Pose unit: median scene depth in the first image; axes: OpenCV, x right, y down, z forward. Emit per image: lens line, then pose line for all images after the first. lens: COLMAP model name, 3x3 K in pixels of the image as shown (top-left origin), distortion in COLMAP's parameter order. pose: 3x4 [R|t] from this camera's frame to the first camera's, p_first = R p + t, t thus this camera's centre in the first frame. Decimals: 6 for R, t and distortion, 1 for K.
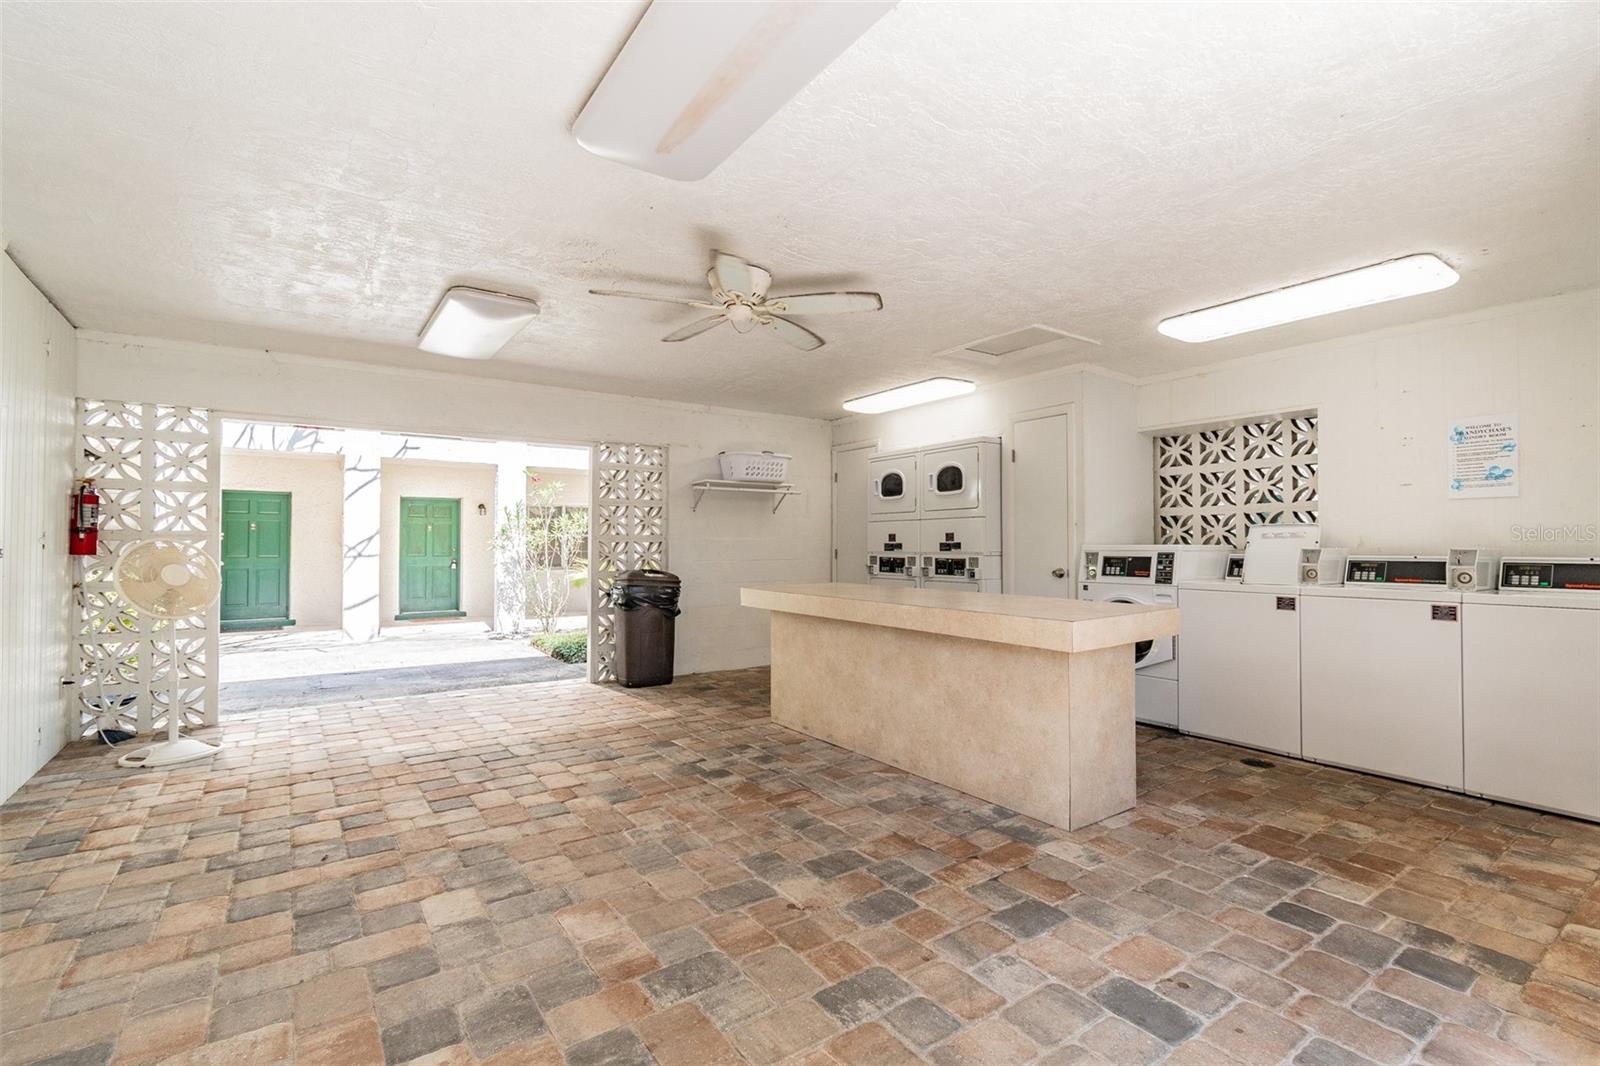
lens RADIAL K [[717.7, 0, 803.1], [0, 717.7, 534.4], [0, 0, 1]] dist [0.004312, -0.000801]
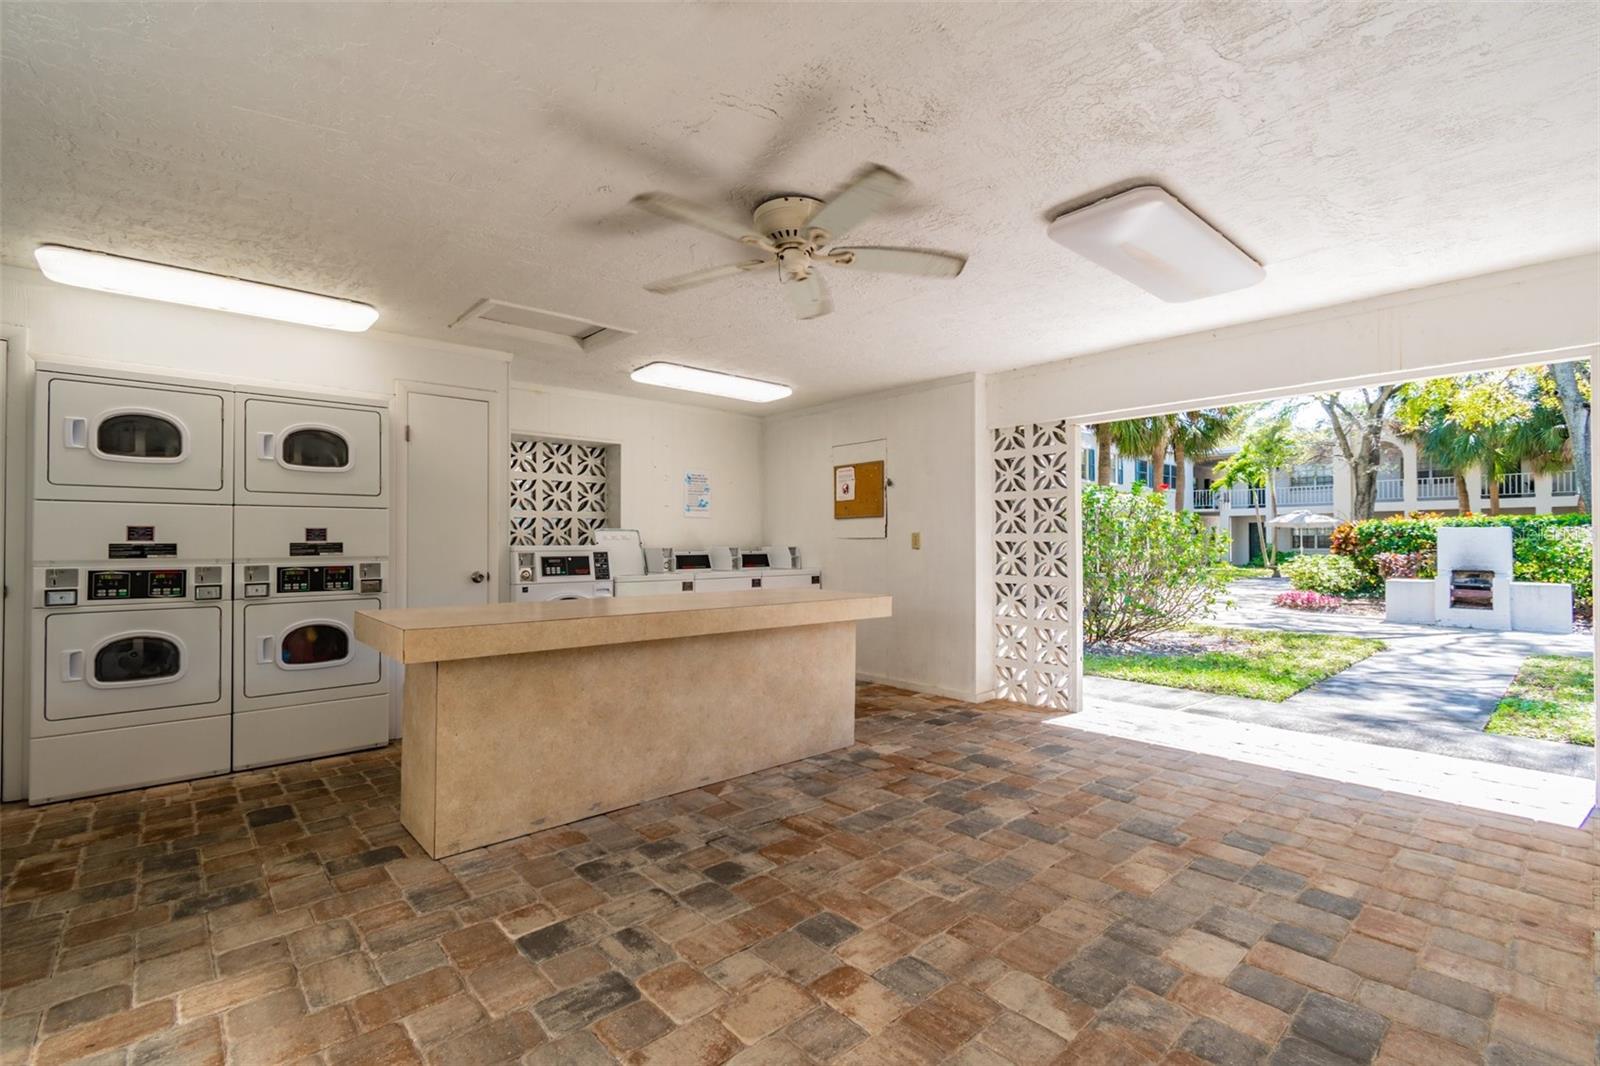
lens RADIAL K [[717.7, 0, 803.8], [0, 717.7, 533.7], [0, 0, 1]] dist [0.004312, -0.000801]
pose [[-0.116885, 0.012273, 0.993070, -0.896958], [-0.014411, 0.999797, -0.014052, 0.010145], [-0.993041, -0.015954, -0.116684, 1.088086]]
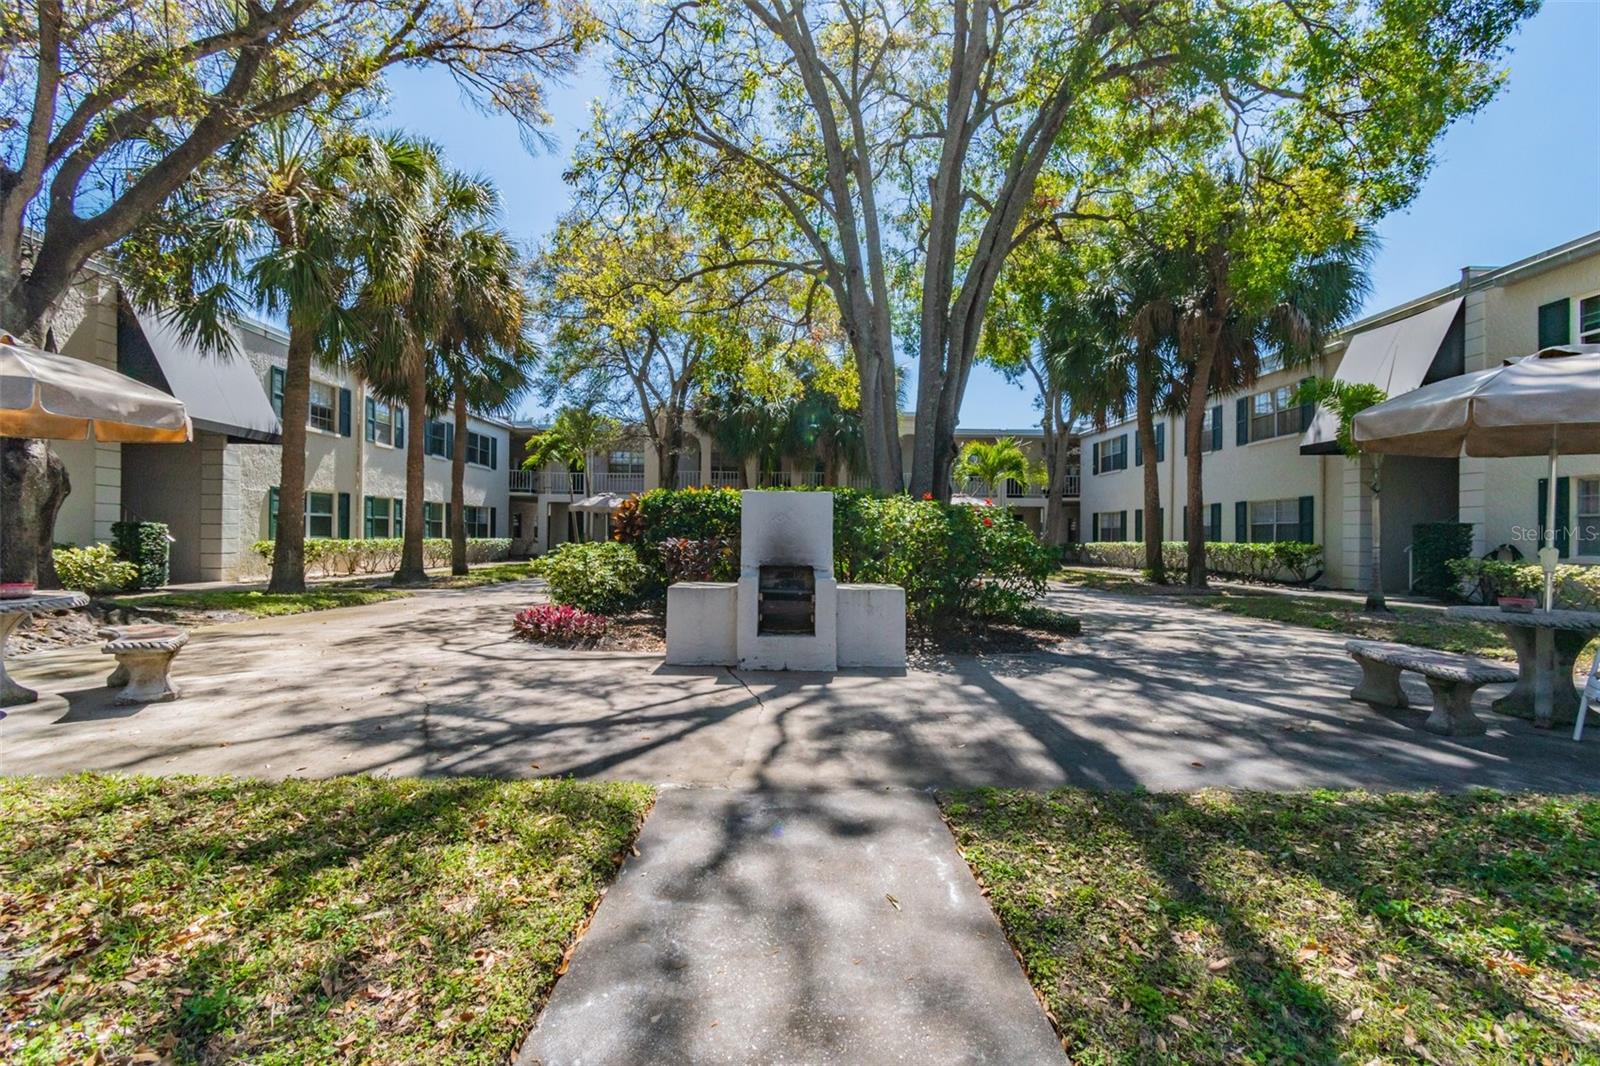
lens RADIAL K [[717.7, 0, 800.4], [0, 717.7, 535.1], [0, 0, 1]] dist [0.004312, -0.000801]
pose [[-0.813014, -0.004808, 0.582224, -0.637821], [-0.018122, 0.999690, -0.017051, 0.014543], [-0.581961, -0.024414, -0.812850, 0.810720]]
